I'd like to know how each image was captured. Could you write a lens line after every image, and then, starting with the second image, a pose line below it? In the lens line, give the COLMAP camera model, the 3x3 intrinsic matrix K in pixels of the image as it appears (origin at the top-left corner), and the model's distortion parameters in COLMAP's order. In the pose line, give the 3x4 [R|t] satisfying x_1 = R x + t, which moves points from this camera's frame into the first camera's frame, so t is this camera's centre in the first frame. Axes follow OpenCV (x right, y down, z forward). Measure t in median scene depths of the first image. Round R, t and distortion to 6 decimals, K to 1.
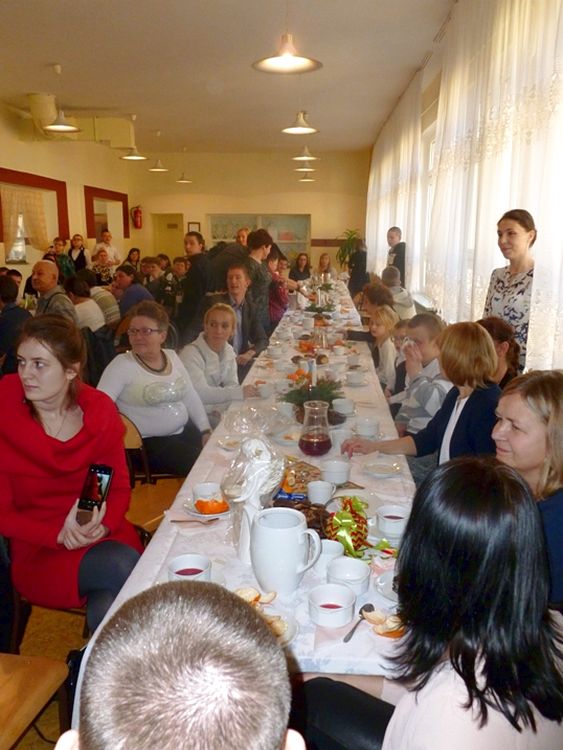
lens RADIAL K [[664.3, 0, 281.5], [0, 664.3, 375.0], [0, 0, 1]] dist [-0.003597, 0.014282]
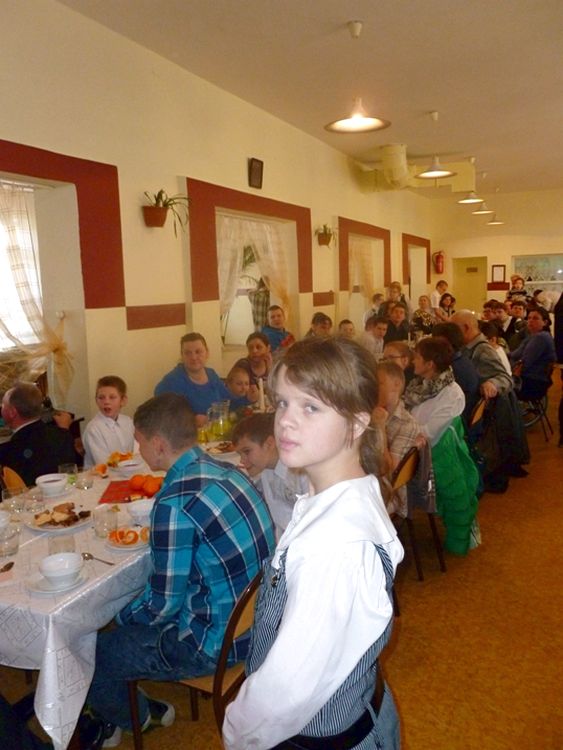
lens RADIAL K [[664.3, 0, 281.5], [0, 664.3, 375.0], [0, 0, 1]] dist [-0.003597, 0.014282]
pose [[0.941257, 0.011773, -0.337485, -0.112364], [-0.034367, 0.997543, -0.061052, -0.003111], [0.335937, 0.069064, 0.939349, 0.008833]]
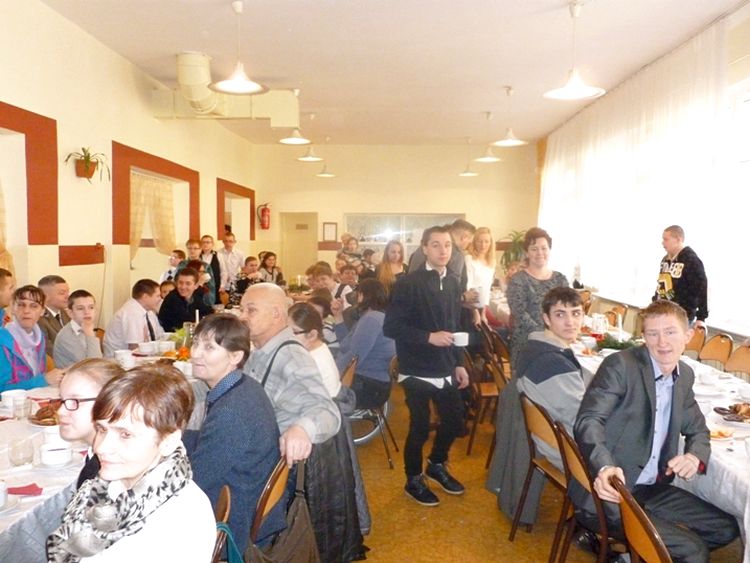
lens RADIAL K [[664.3, 0, 375.0], [0, 664.3, 281.5], [0, 0, 1]] dist [-0.003597, 0.014282]
pose [[0.999478, 0.001479, 0.032275, -0.112078], [0.003120, 0.989863, -0.141993, -0.035176], [-0.032158, 0.142020, 0.989341, 0.173676]]
